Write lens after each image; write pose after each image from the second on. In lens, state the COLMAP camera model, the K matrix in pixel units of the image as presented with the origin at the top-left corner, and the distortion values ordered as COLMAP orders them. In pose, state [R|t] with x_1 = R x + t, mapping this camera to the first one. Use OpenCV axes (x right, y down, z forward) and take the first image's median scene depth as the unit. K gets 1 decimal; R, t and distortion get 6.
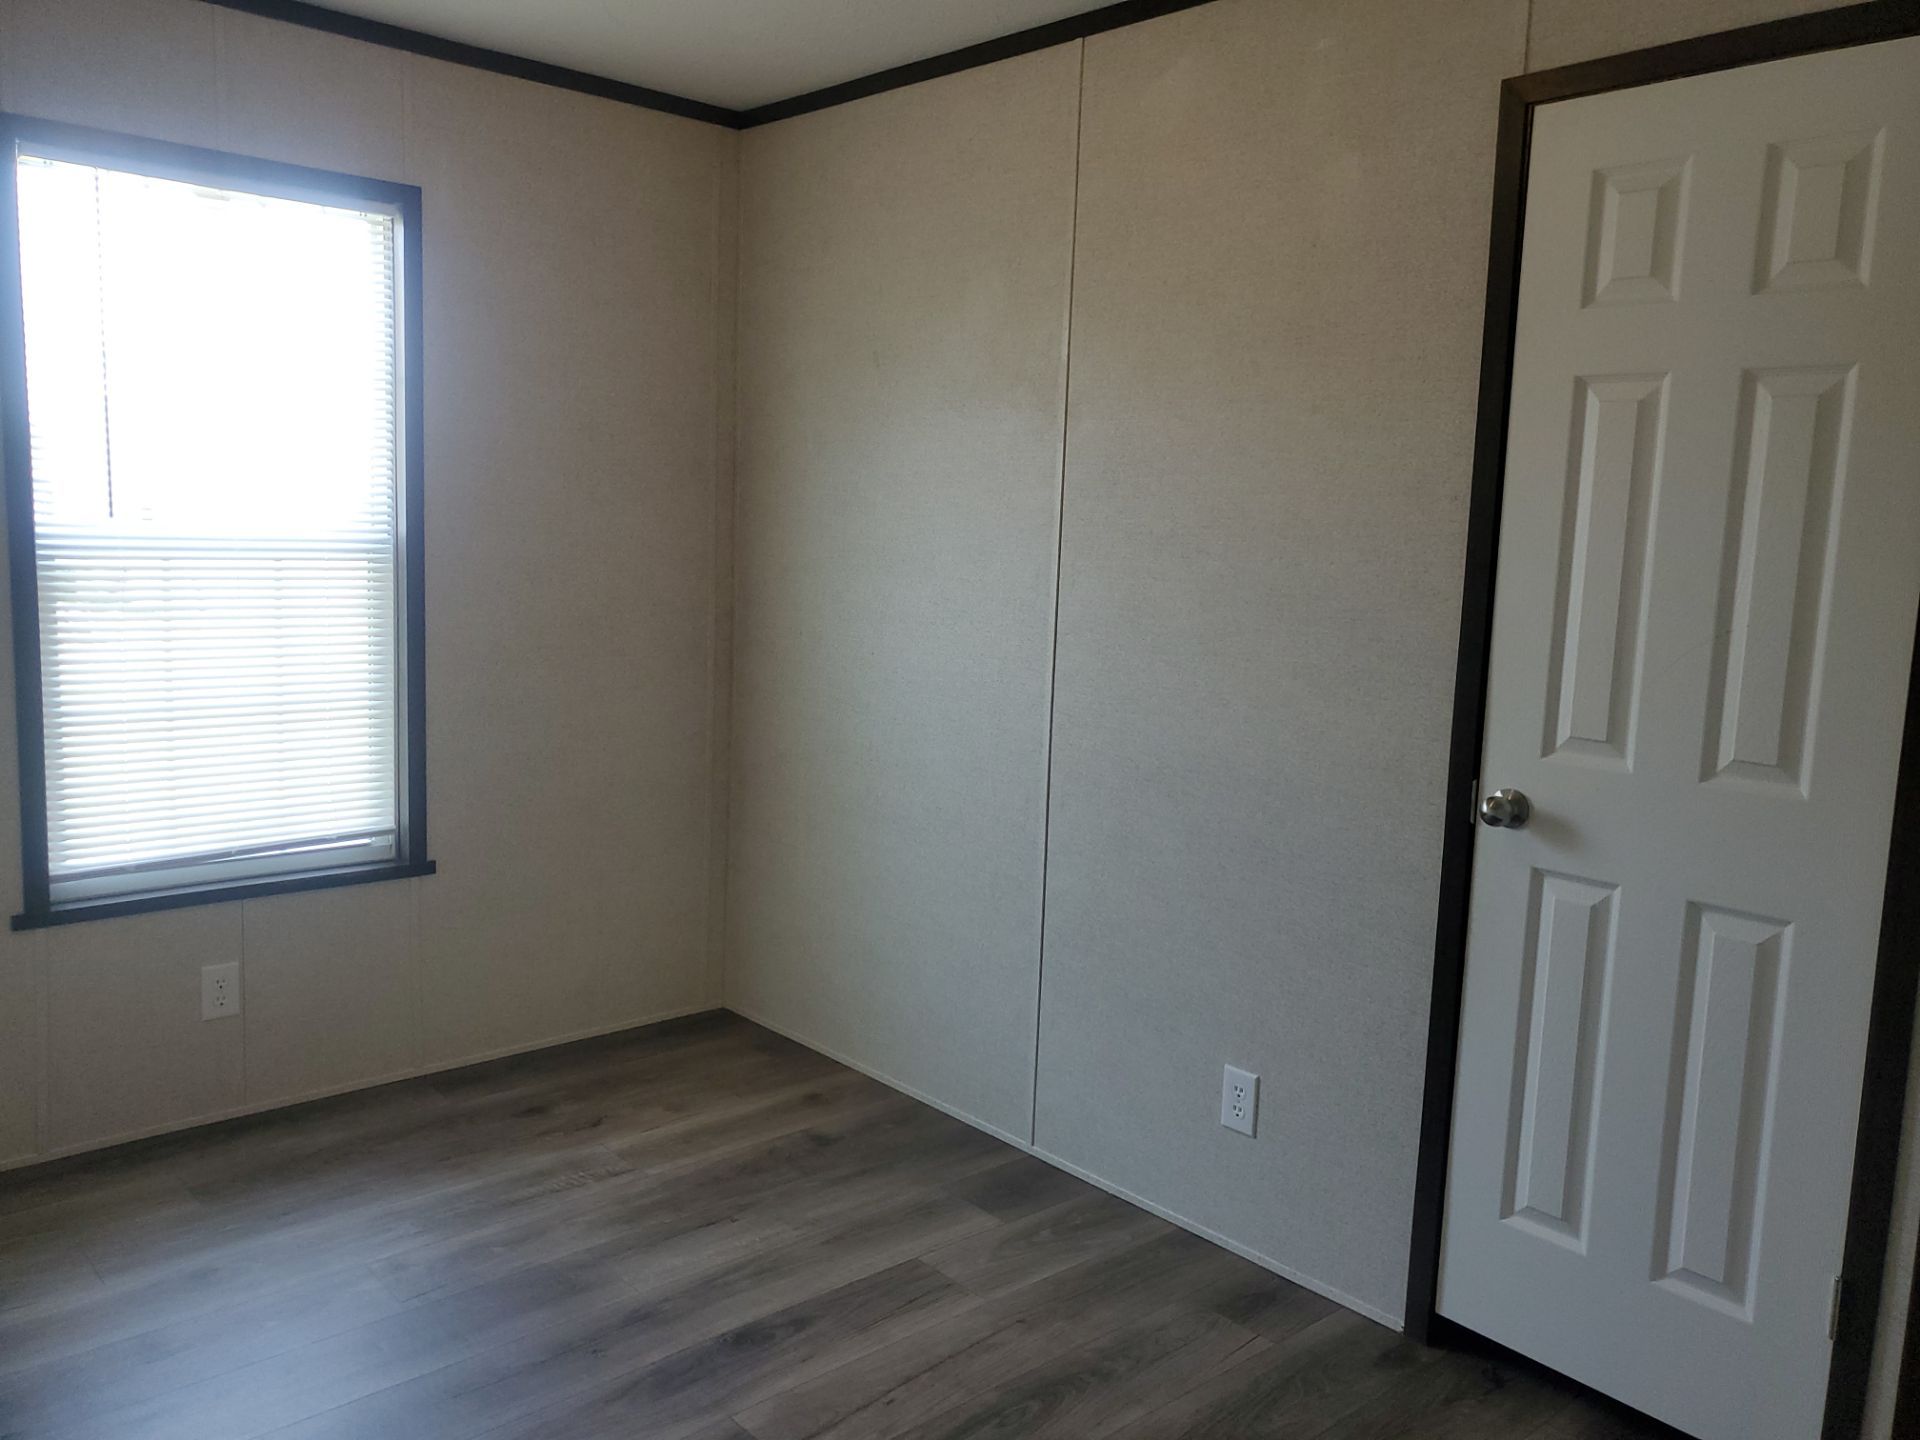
lens RADIAL K [[1514.6, 0, 953.1], [0, 1514.6, 676.8], [0, 0, 1]] dist [0.038780, -0.037023]
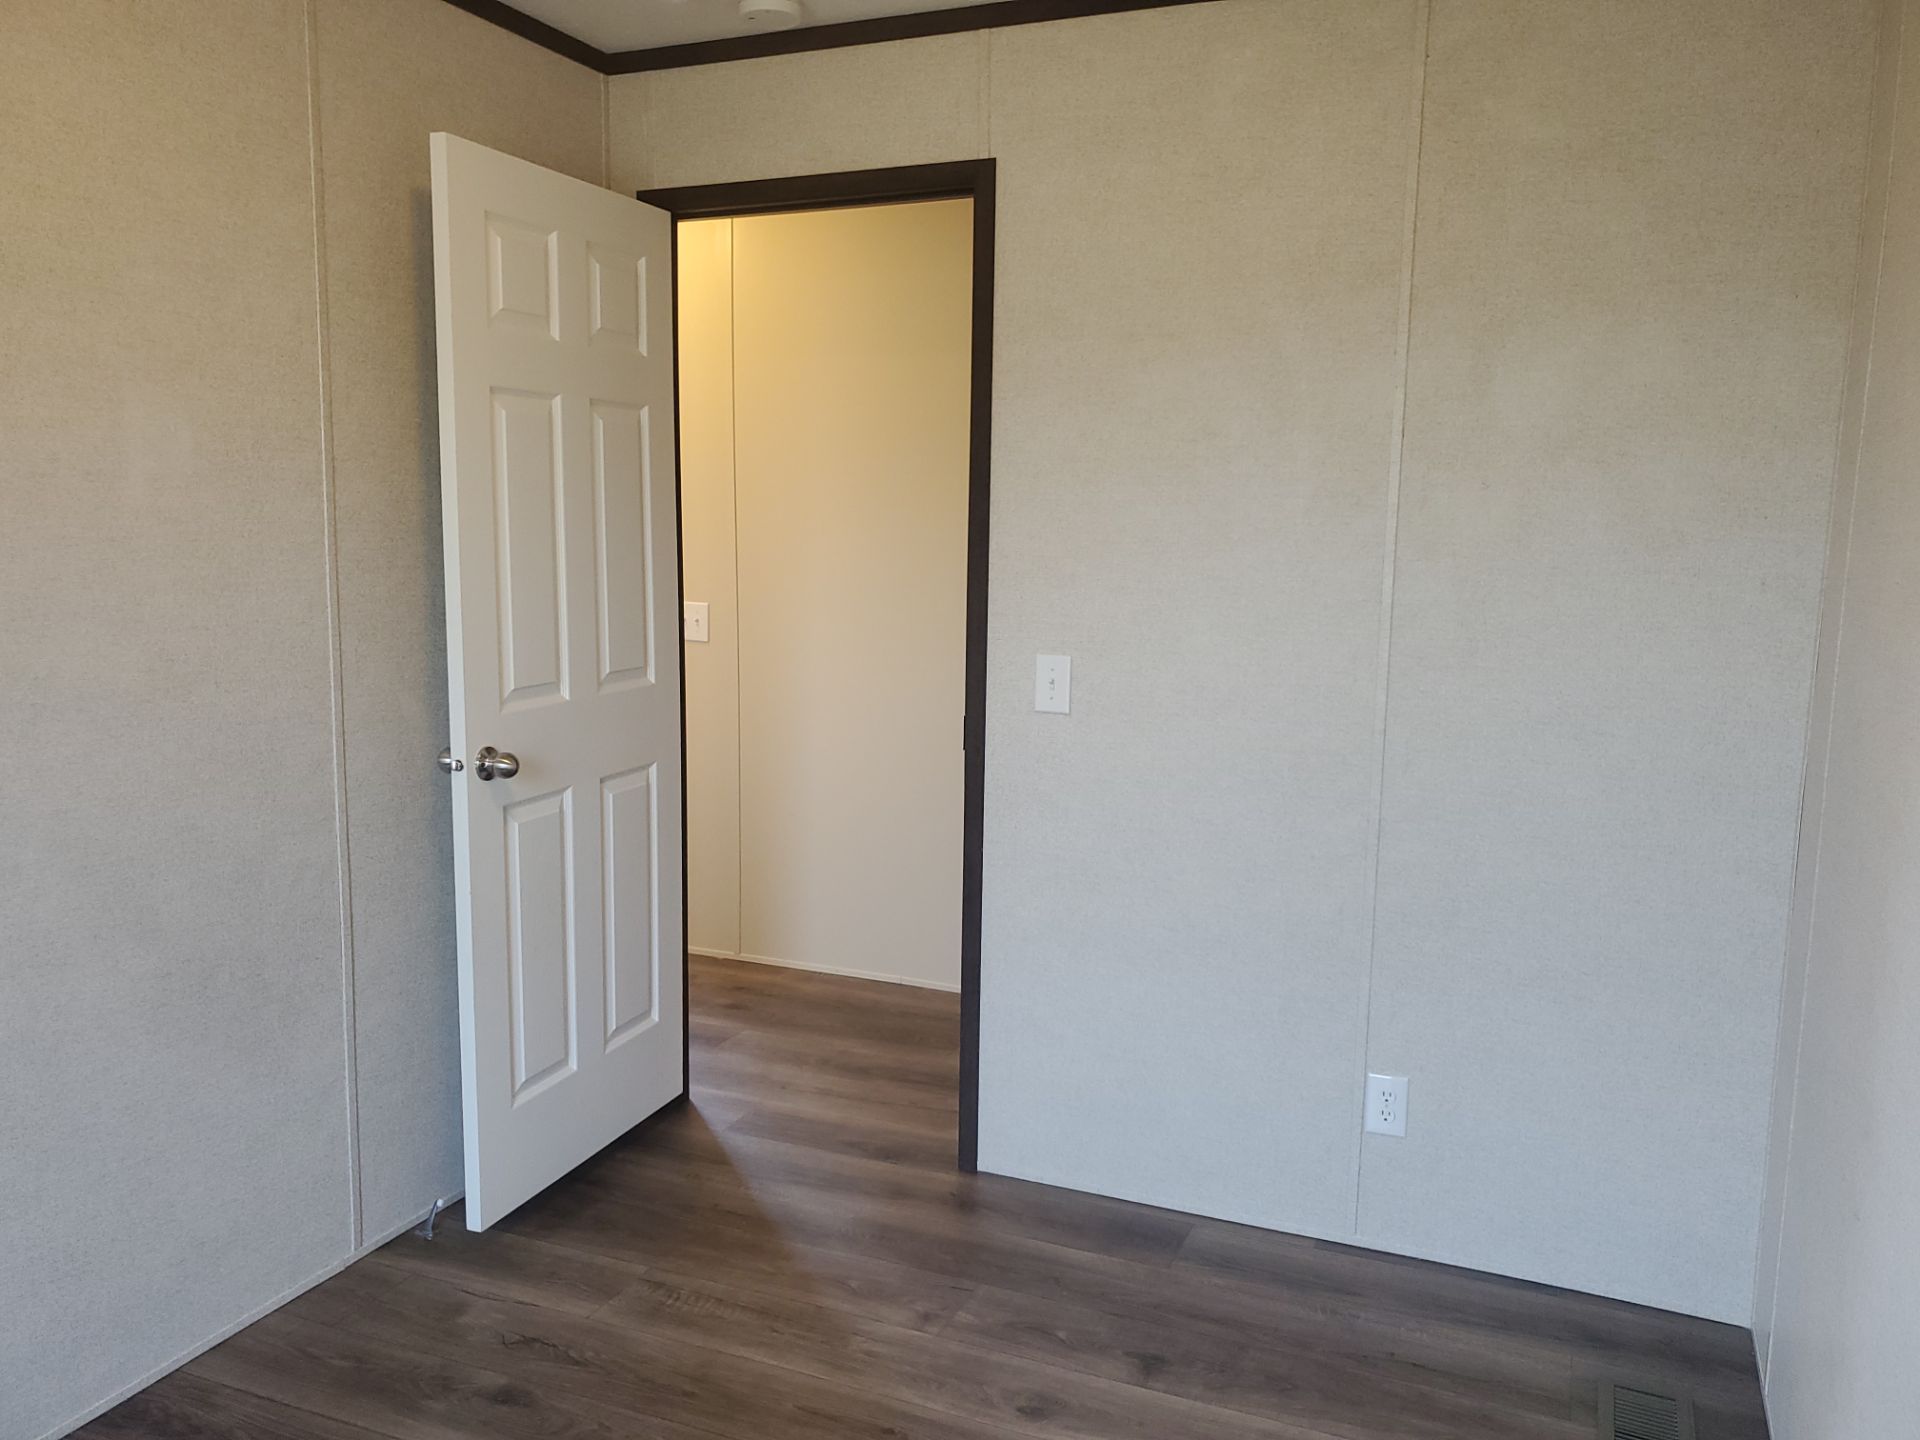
lens RADIAL K [[1514.6, 0, 956.1], [0, 1514.6, 727.2], [0, 0, 1]] dist [0.038780, -0.037023]
pose [[-0.411459, -0.189936, 0.891418, -0.919770], [0.058037, 0.970600, 0.233596, -0.169939], [-0.909578, 0.147850, -0.388339, 1.018772]]
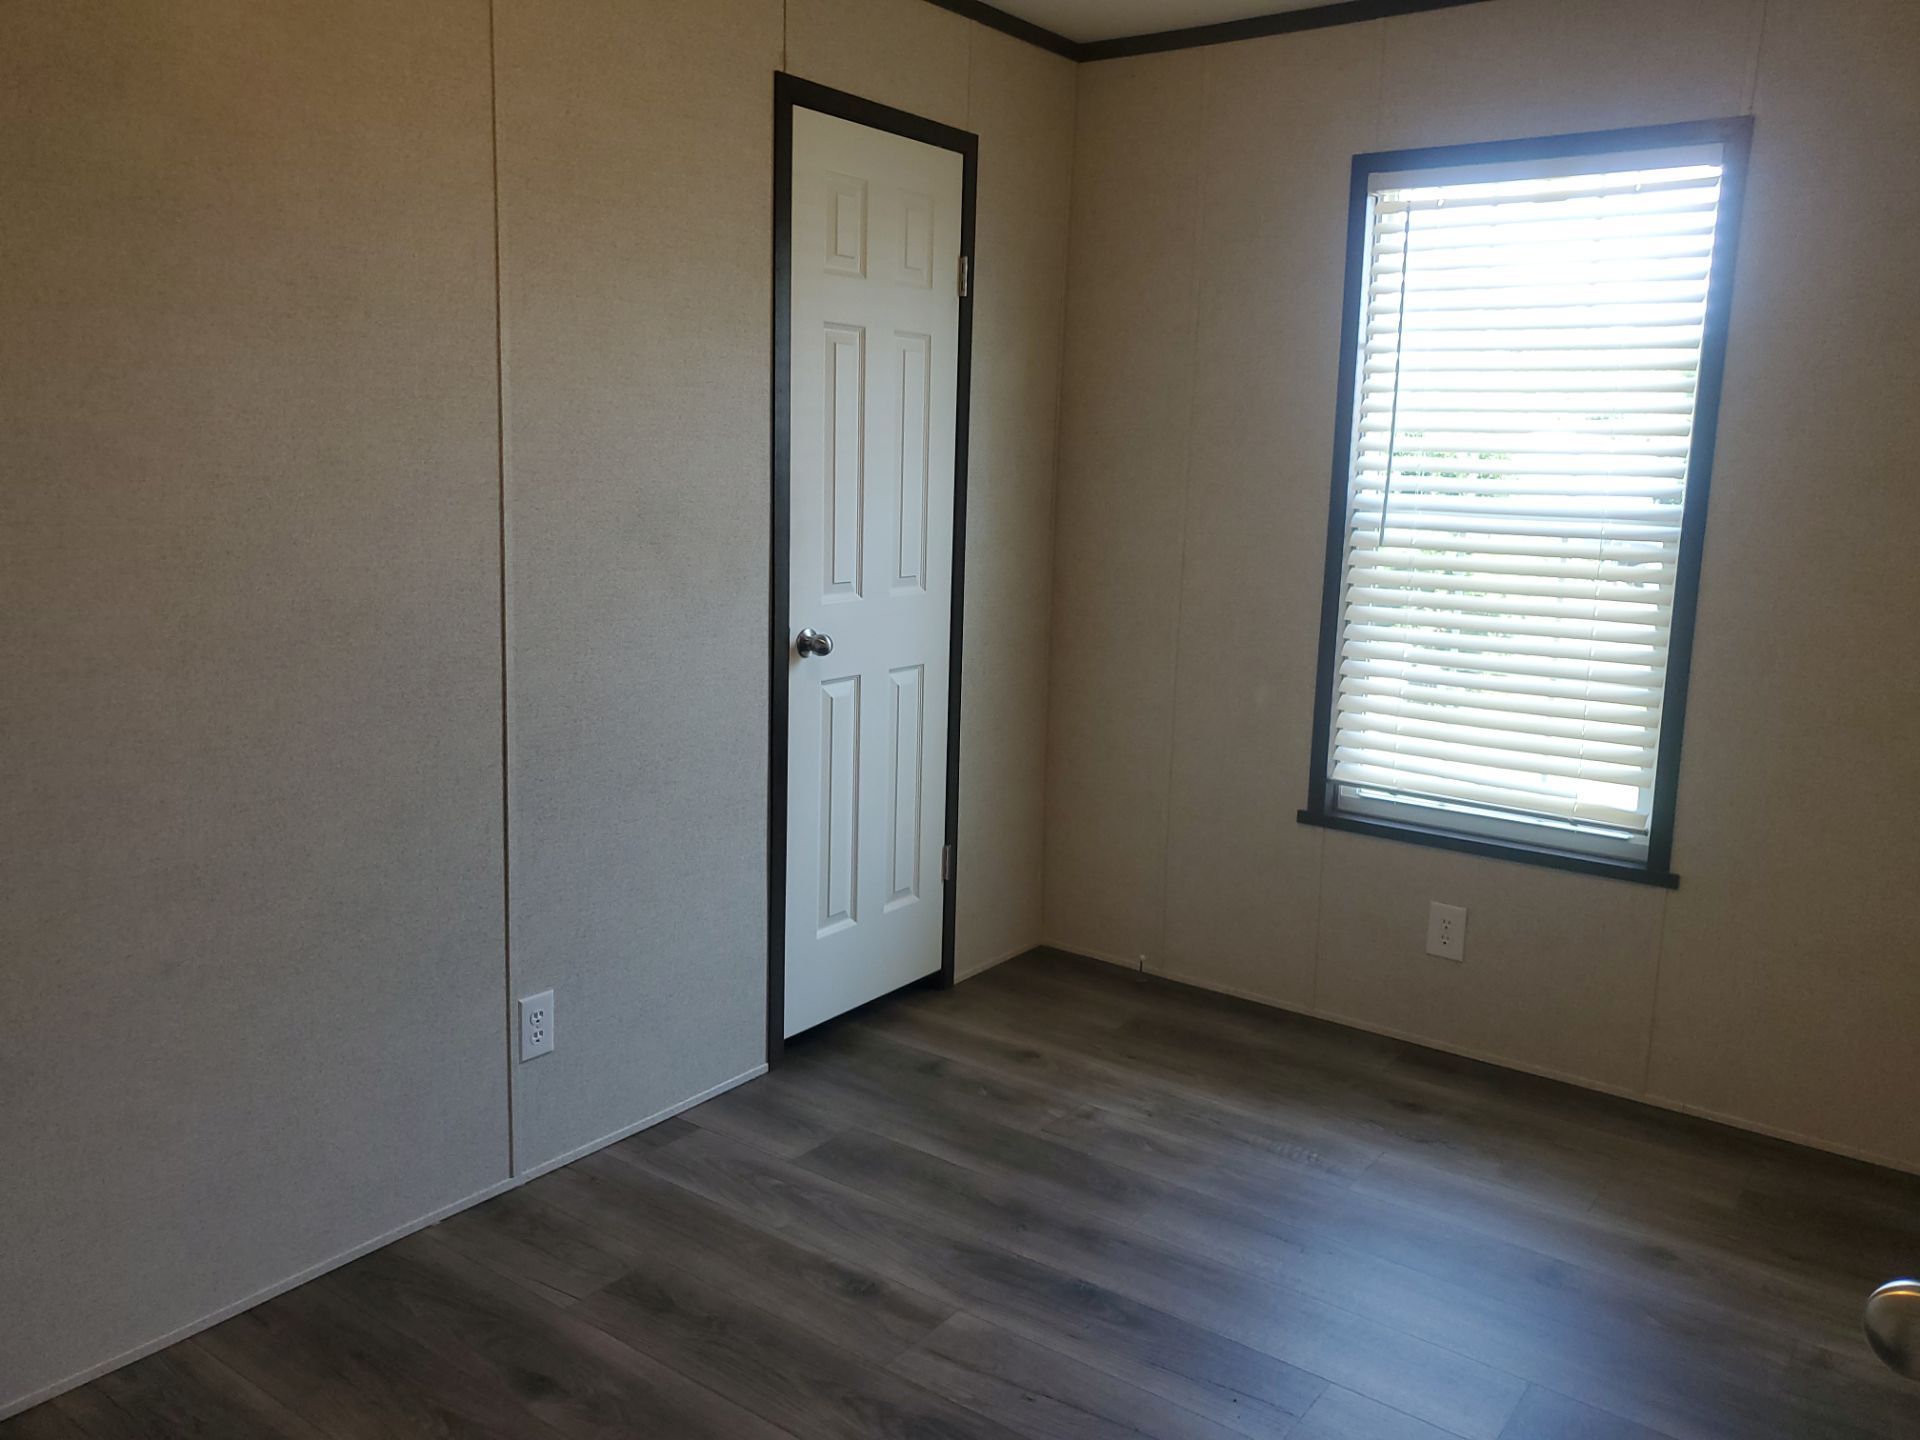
lens RADIAL K [[1514.6, 0, 973.2], [0, 1514.6, 713.9], [0, 0, 1]] dist [0.038780, -0.037023]
pose [[0.206877, 0.137800, -0.968614, 0.550327], [-0.121663, 0.985970, 0.114285, -0.032985], [0.970773, 0.094202, 0.220740, 0.486742]]
